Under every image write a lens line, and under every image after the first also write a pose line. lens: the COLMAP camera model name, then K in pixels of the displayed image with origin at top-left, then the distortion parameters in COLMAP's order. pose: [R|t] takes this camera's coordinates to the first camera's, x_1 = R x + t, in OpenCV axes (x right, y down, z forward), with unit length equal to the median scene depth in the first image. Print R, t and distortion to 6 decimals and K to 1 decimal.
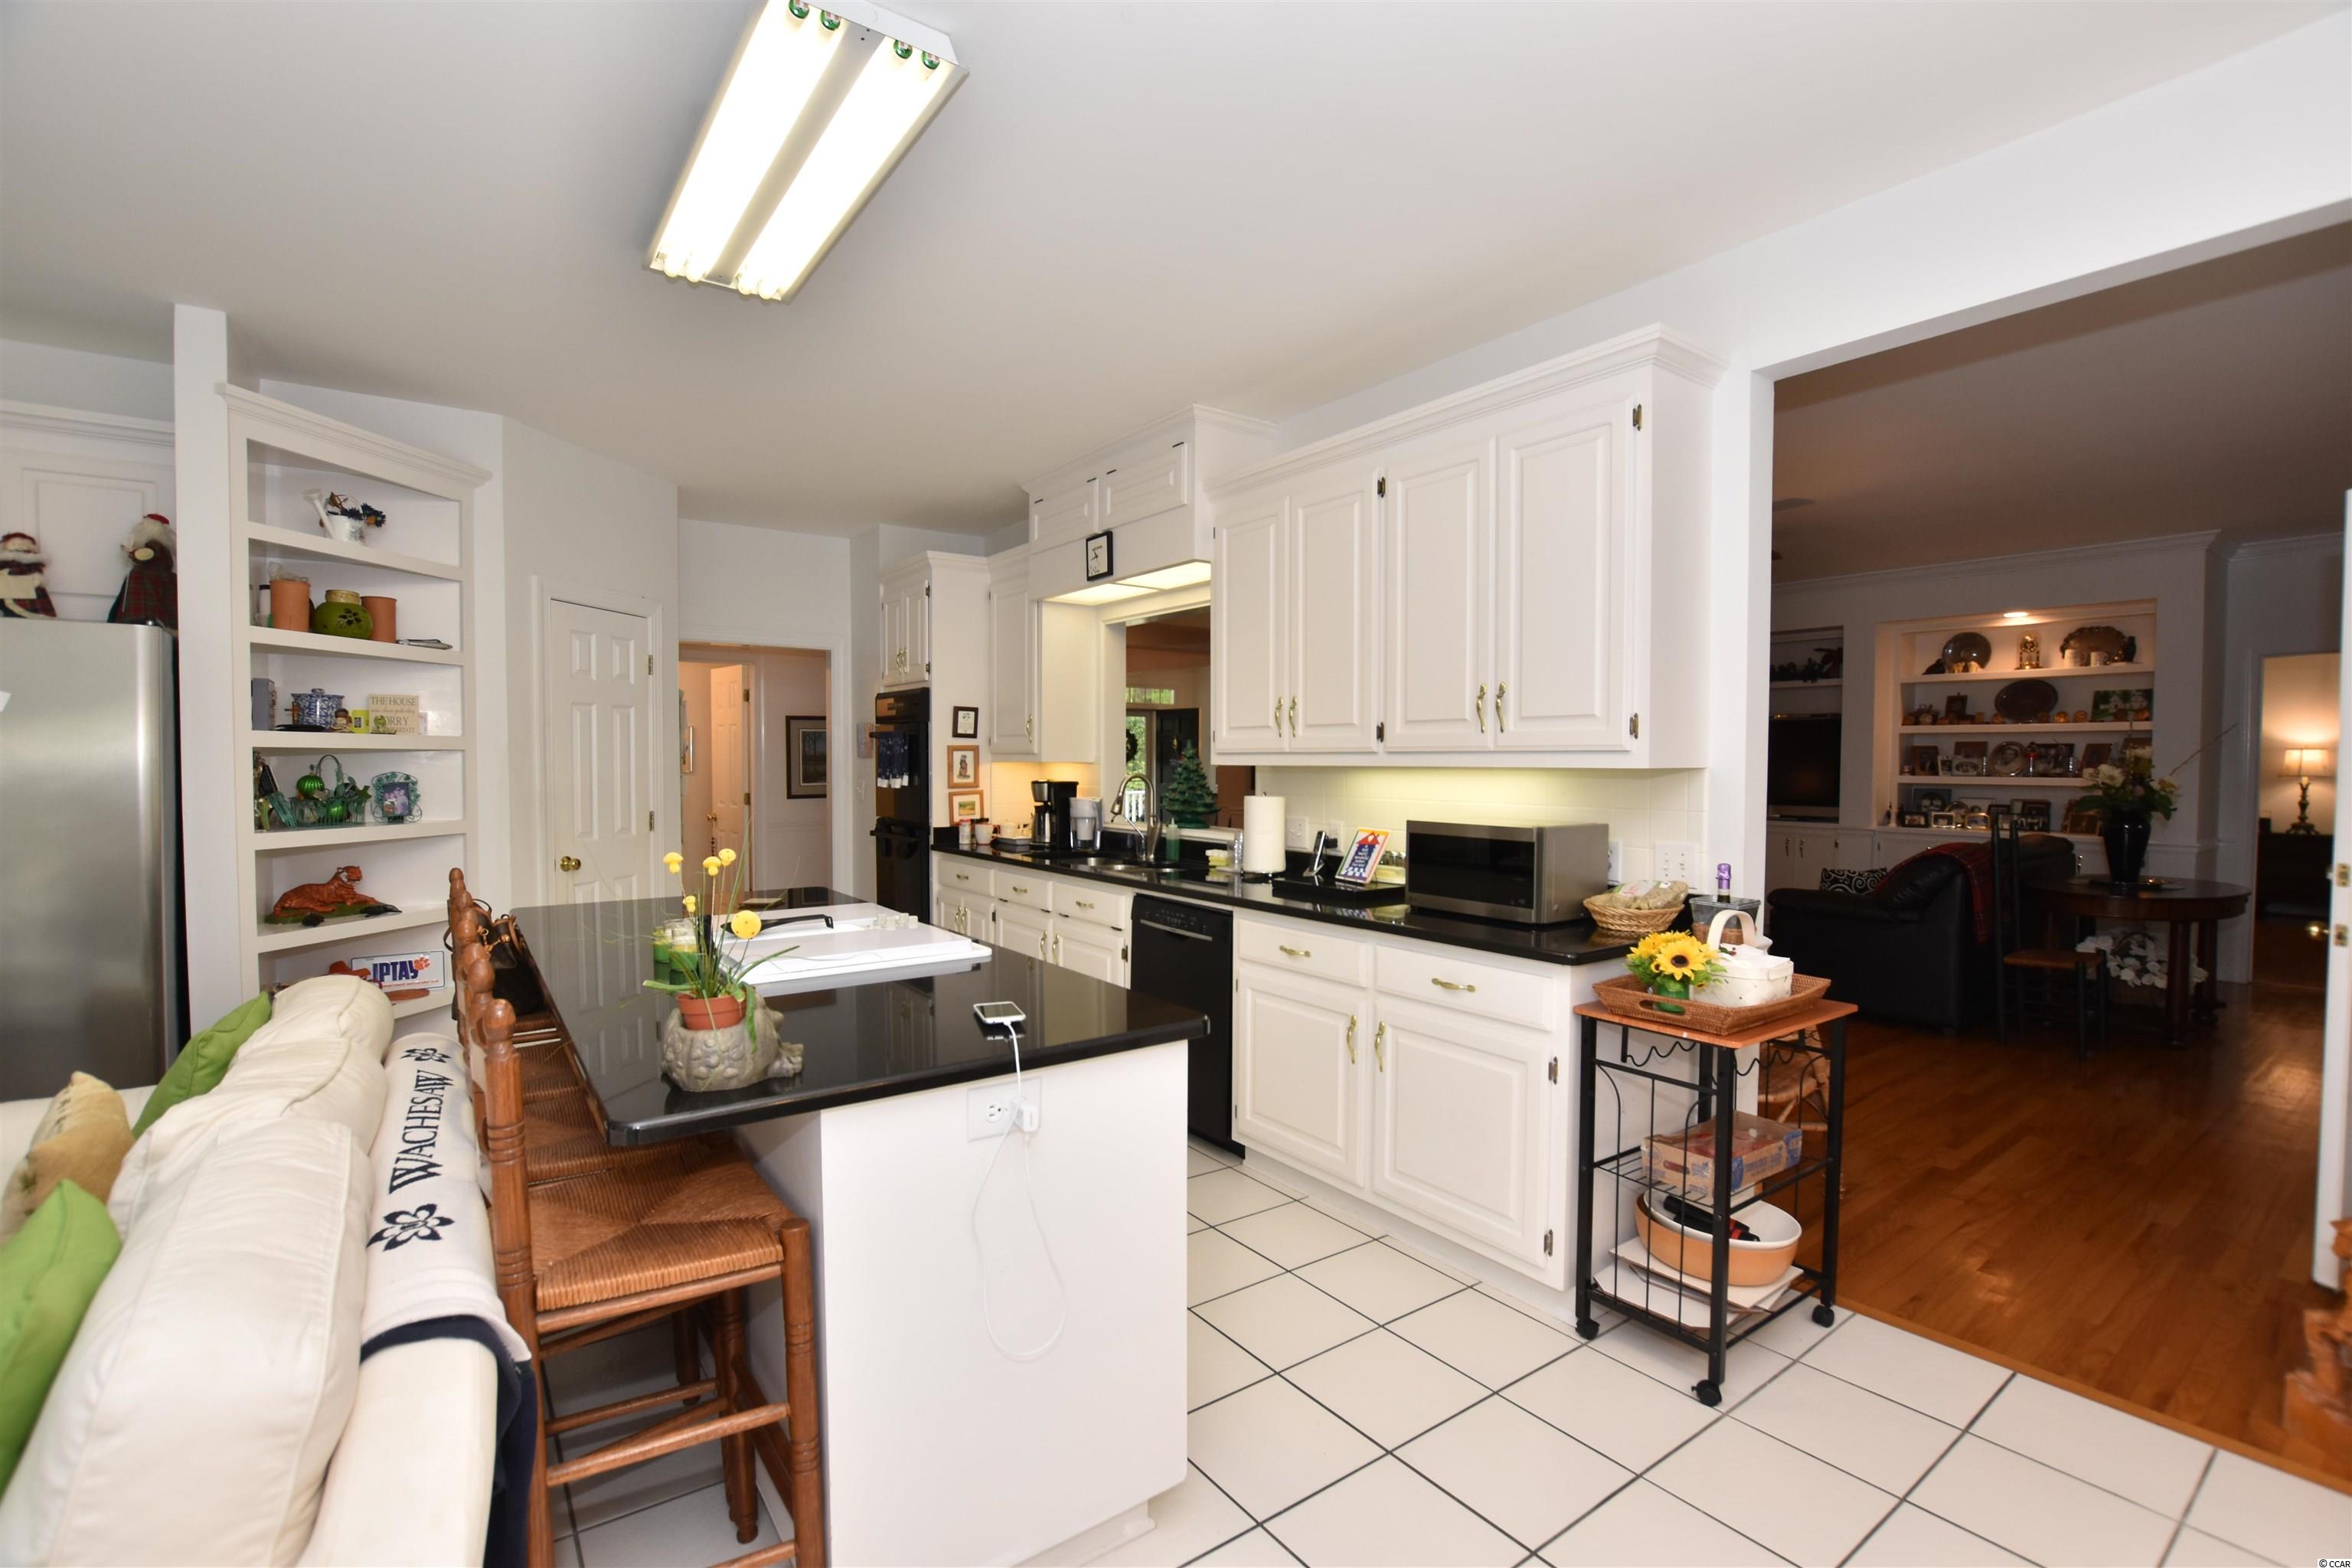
lens RADIAL K [[1041.0, 0, 1186.5], [0, 1041.0, 787.4], [0, 0, 1]] dist [-0.035703, 0.009366]
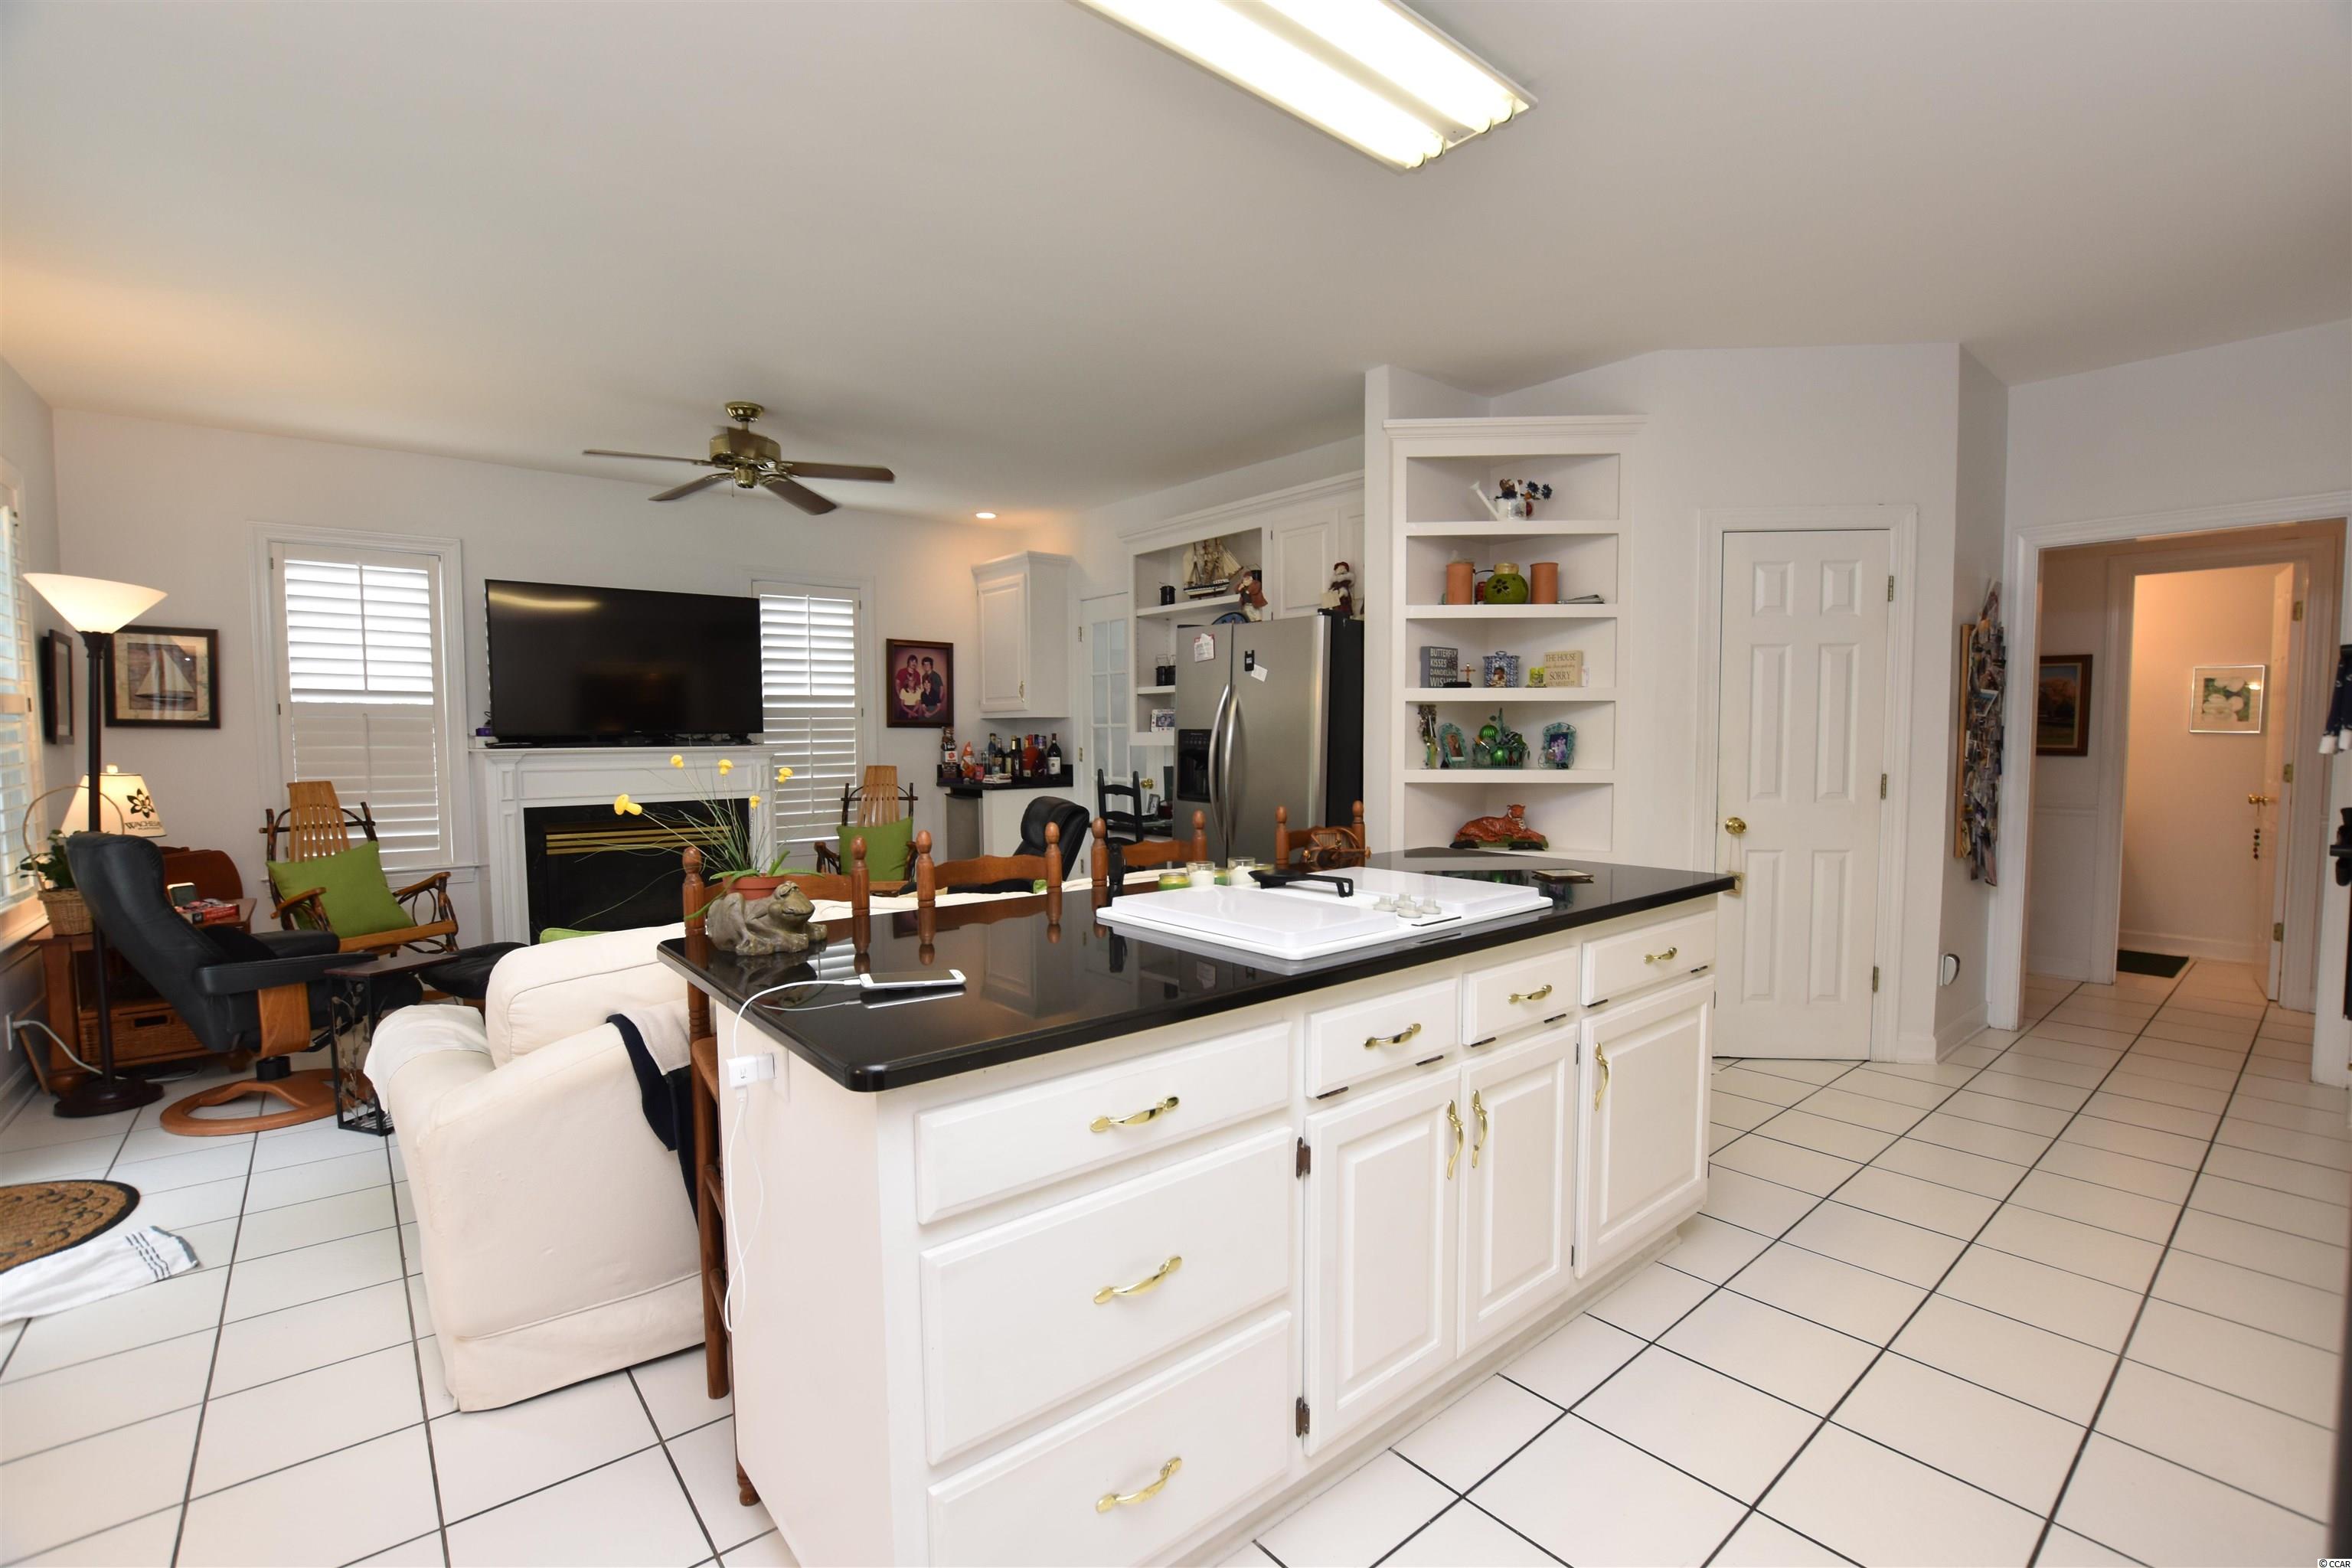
lens RADIAL K [[1041.0, 0, 1186.5], [0, 1041.0, 787.4], [0, 0, 1]] dist [-0.035703, 0.009366]
pose [[0.067290, 0.051423, -0.996407, 0.304531], [-0.022059, 0.998503, 0.050042, 0.007794], [0.997490, 0.018613, 0.068324, 0.541876]]
